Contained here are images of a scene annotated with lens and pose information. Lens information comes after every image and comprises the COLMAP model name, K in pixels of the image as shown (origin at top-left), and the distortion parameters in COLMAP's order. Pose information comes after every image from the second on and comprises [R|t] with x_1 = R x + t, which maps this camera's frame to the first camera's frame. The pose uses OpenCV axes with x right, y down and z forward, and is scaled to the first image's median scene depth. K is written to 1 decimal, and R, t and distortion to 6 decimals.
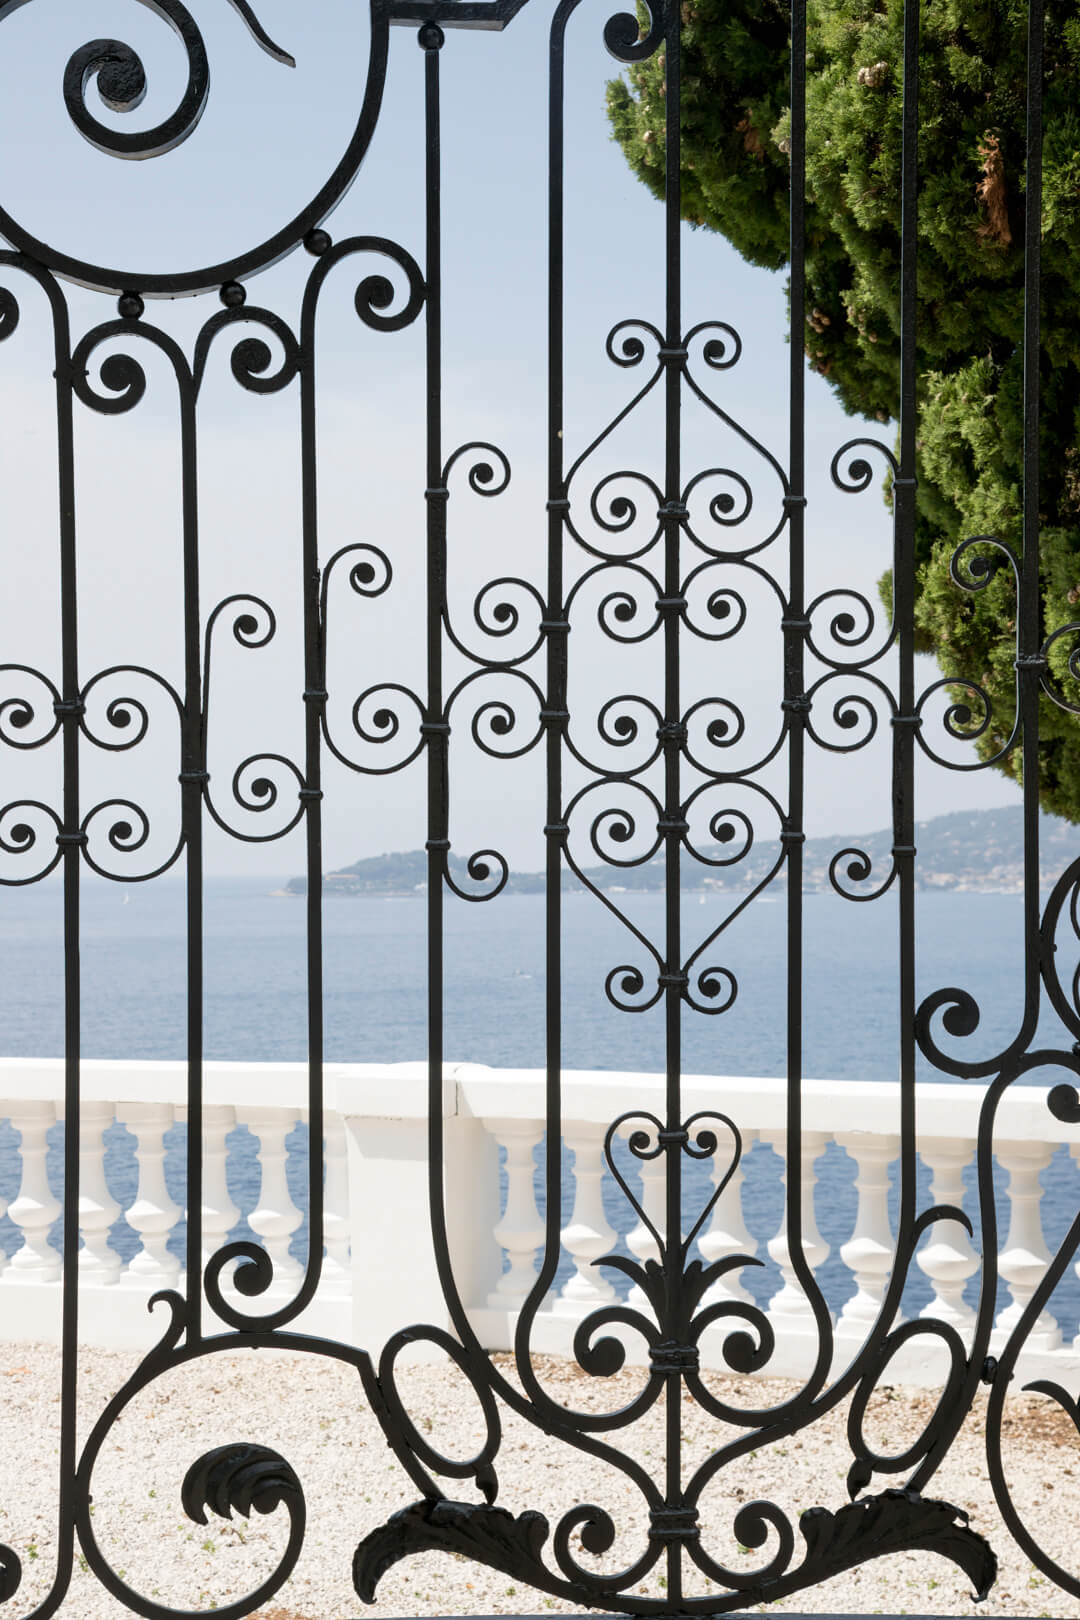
lens RADIAL K [[4059.1, 0, 479.4], [0, 4059.1, 810.0], [0, 0, 1]] dist [0.369104, -0.402273]
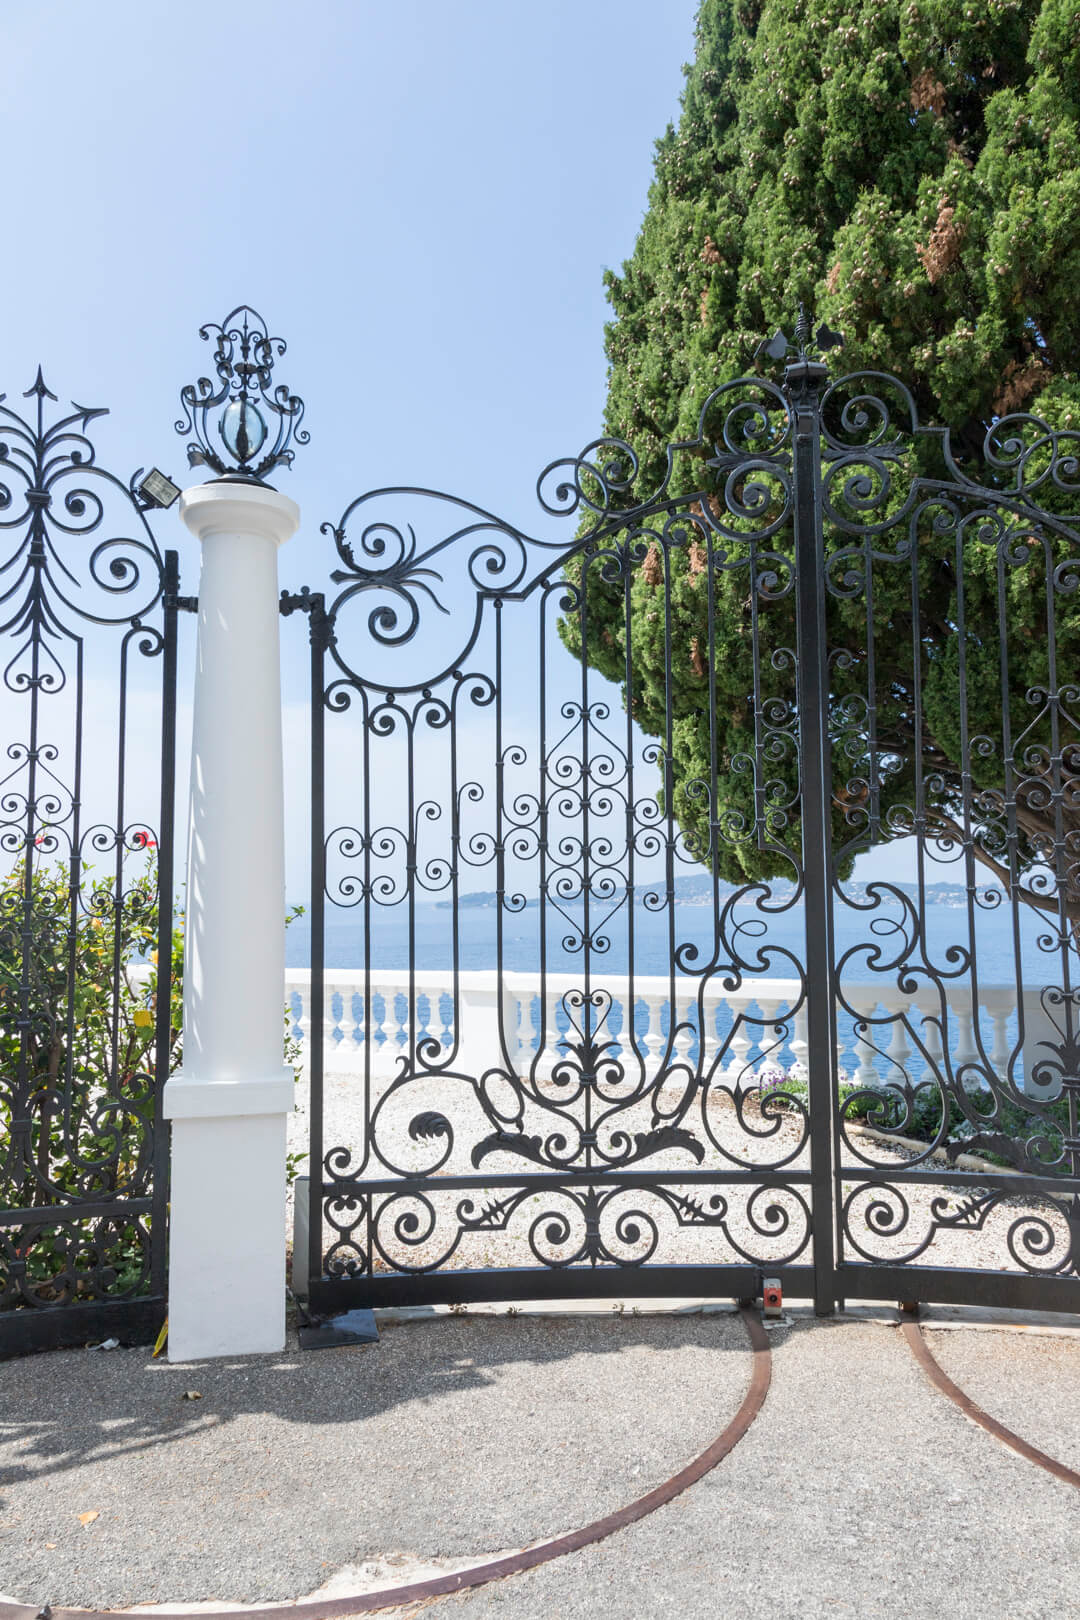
lens RADIAL K [[3284.0, 0, 540.0], [0, 3284.0, 810.0], [0, 0, 1]] dist [0.029960, -0.058180]
pose [[0.999978, -0.005480, -0.003763, 0.024972], [0.005117, 0.995889, -0.090434, 0.154157], [0.004244, 0.090413, 0.995895, -1.210049]]
